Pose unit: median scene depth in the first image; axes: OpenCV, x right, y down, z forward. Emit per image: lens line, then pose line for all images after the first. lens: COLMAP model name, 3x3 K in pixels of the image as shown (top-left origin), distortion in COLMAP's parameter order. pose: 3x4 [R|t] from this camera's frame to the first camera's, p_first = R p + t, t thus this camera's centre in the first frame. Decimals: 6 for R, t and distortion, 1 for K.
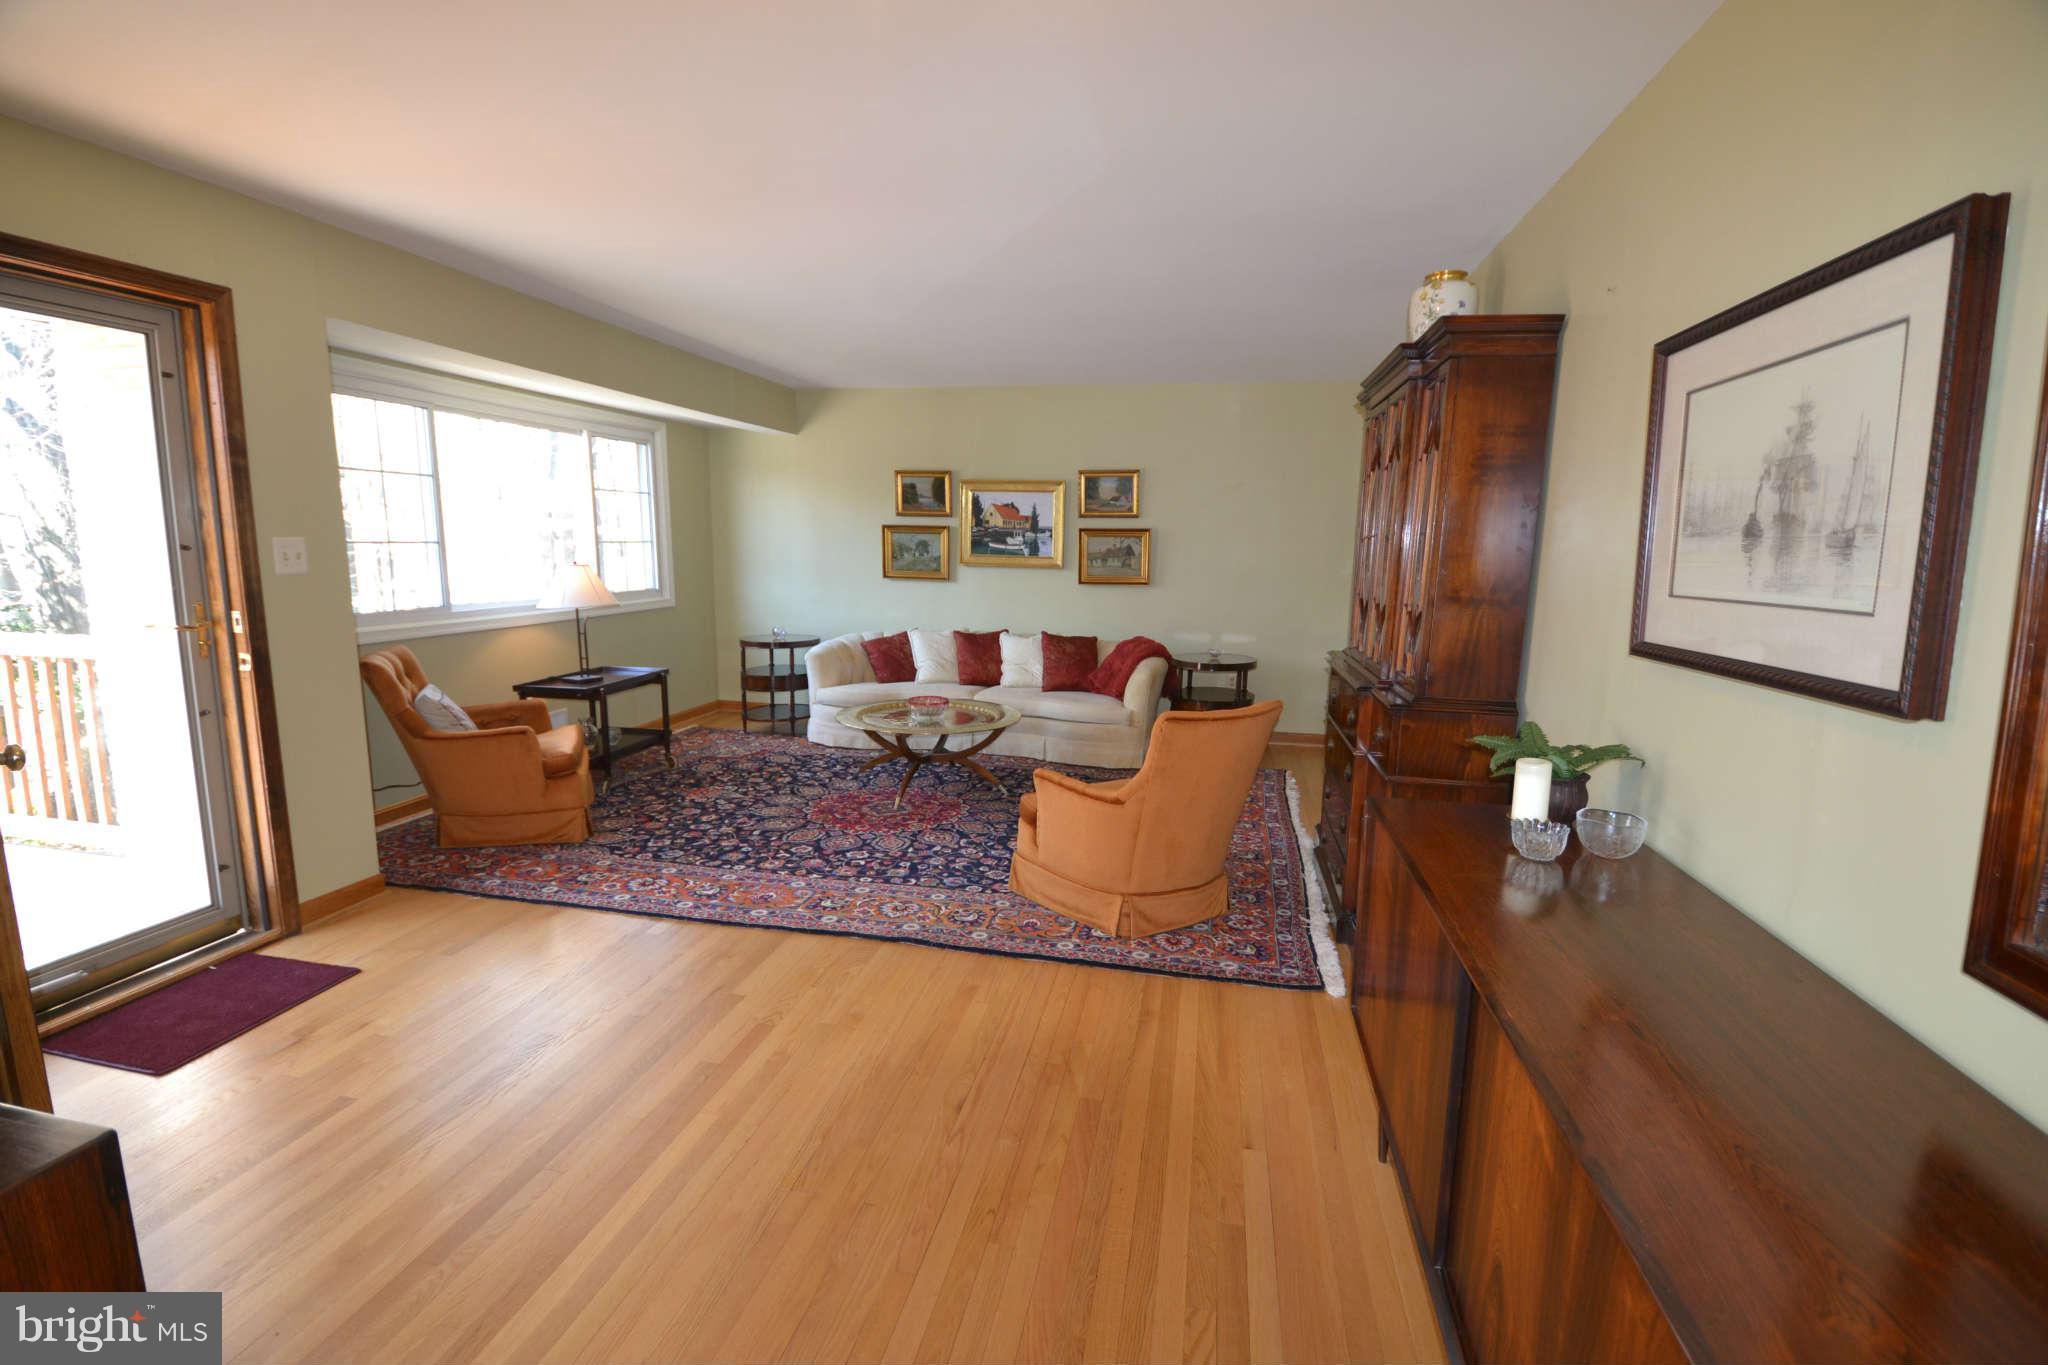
lens RADIAL K [[936.3, 0, 1022.7], [0, 936.3, 677.5], [0, 0, 1]] dist [0.000219, 0.000011]
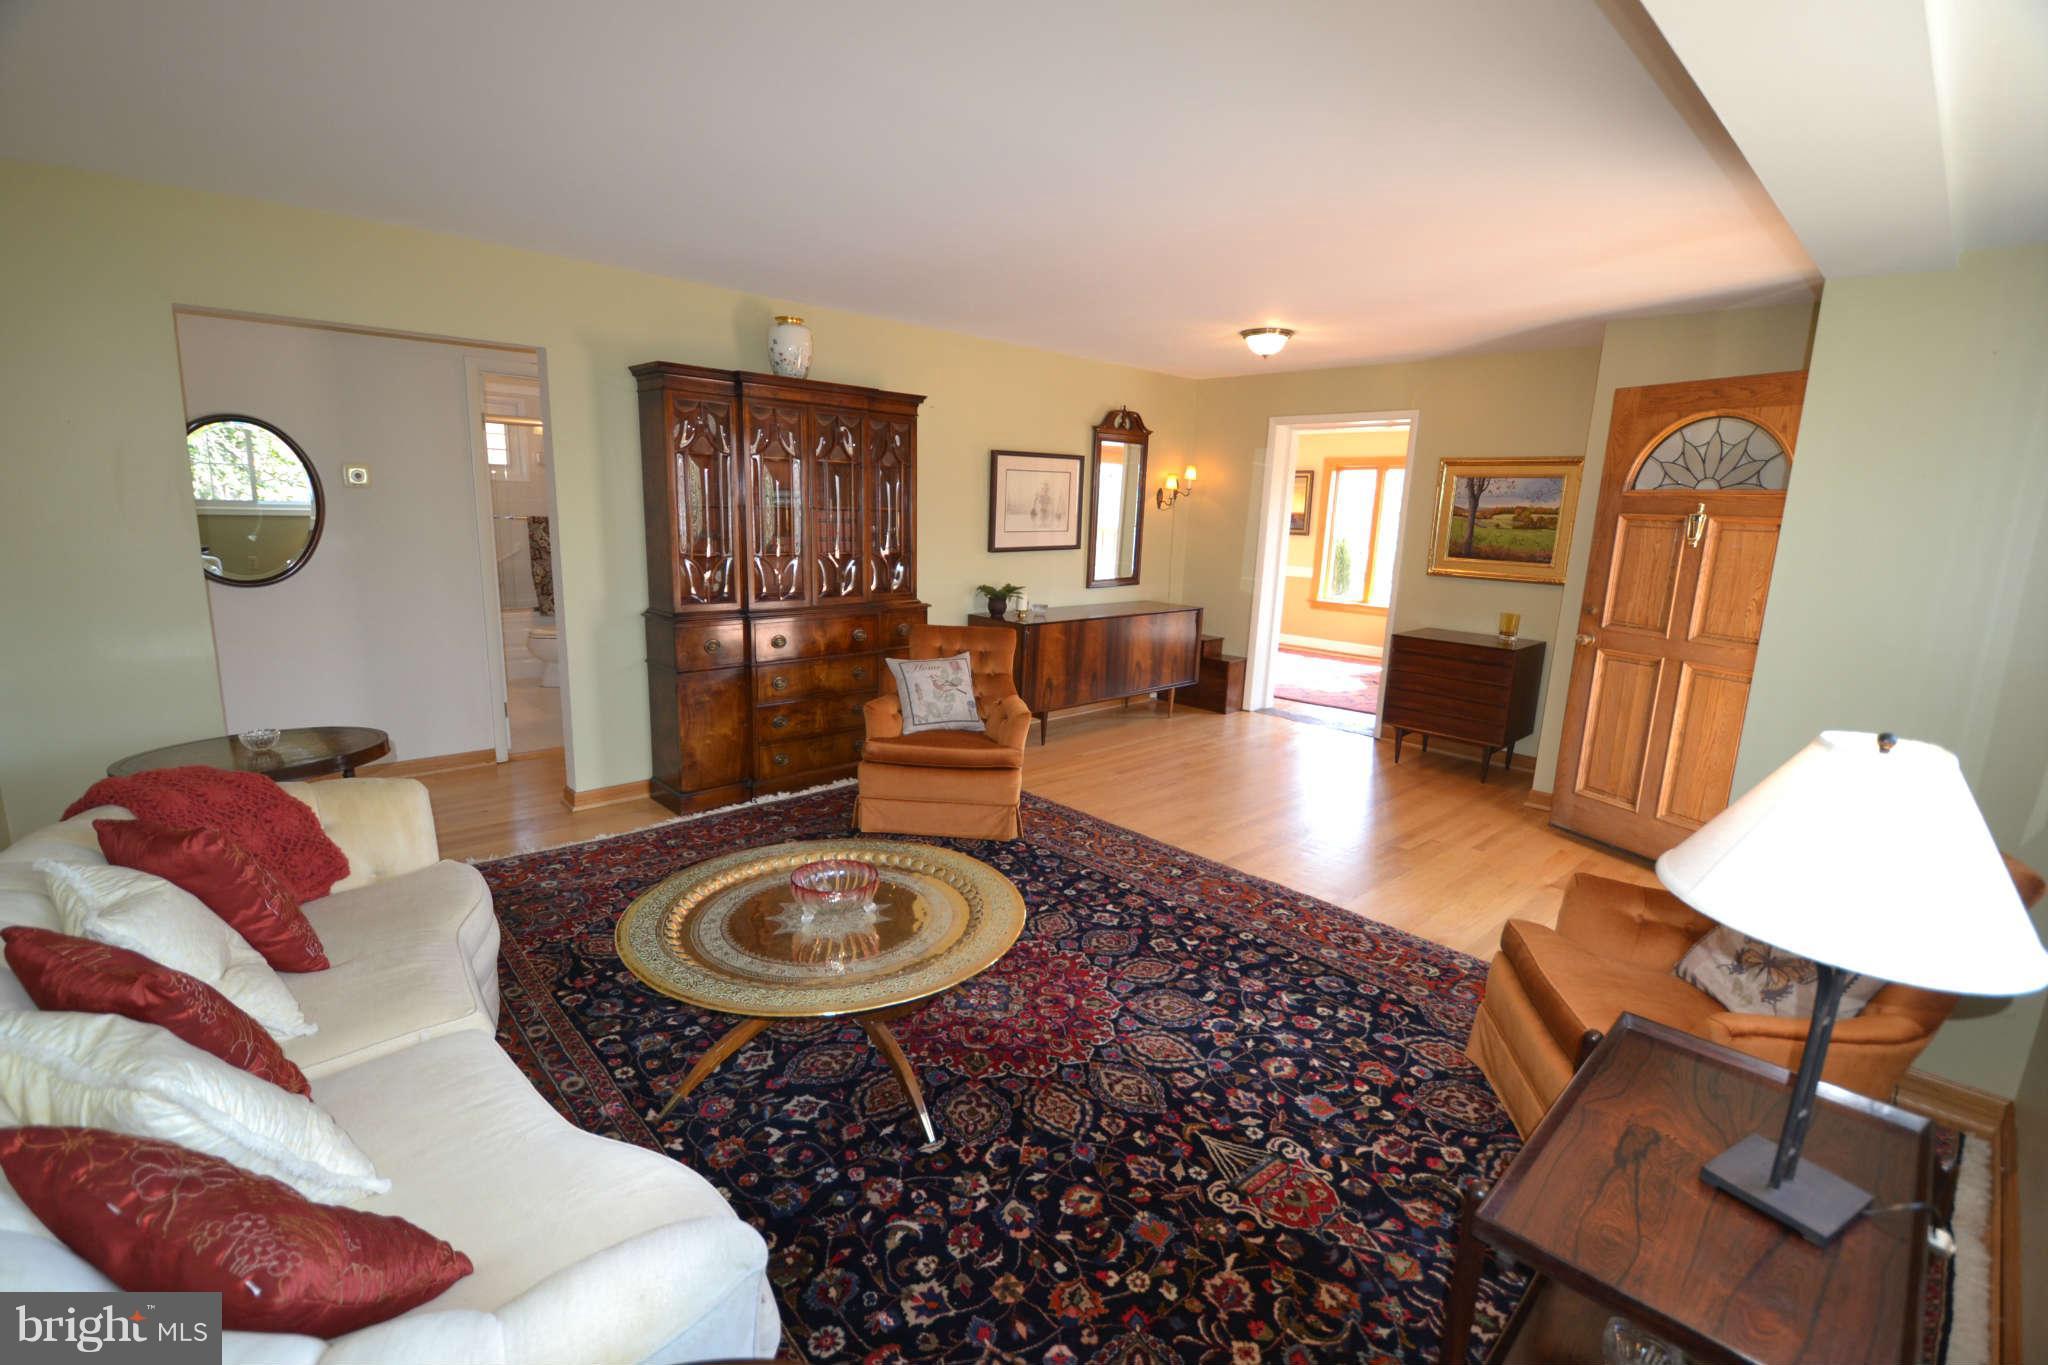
lens RADIAL K [[936.3, 0, 1022.9], [0, 936.3, 687.0], [0, 0, 1]] dist [0.000219, 0.000011]
pose [[-0.828174, -0.148995, 0.540303, -0.544684], [0.036567, 0.947599, 0.317362, -0.276421], [-0.559276, 0.282589, -0.779329, 1.666226]]
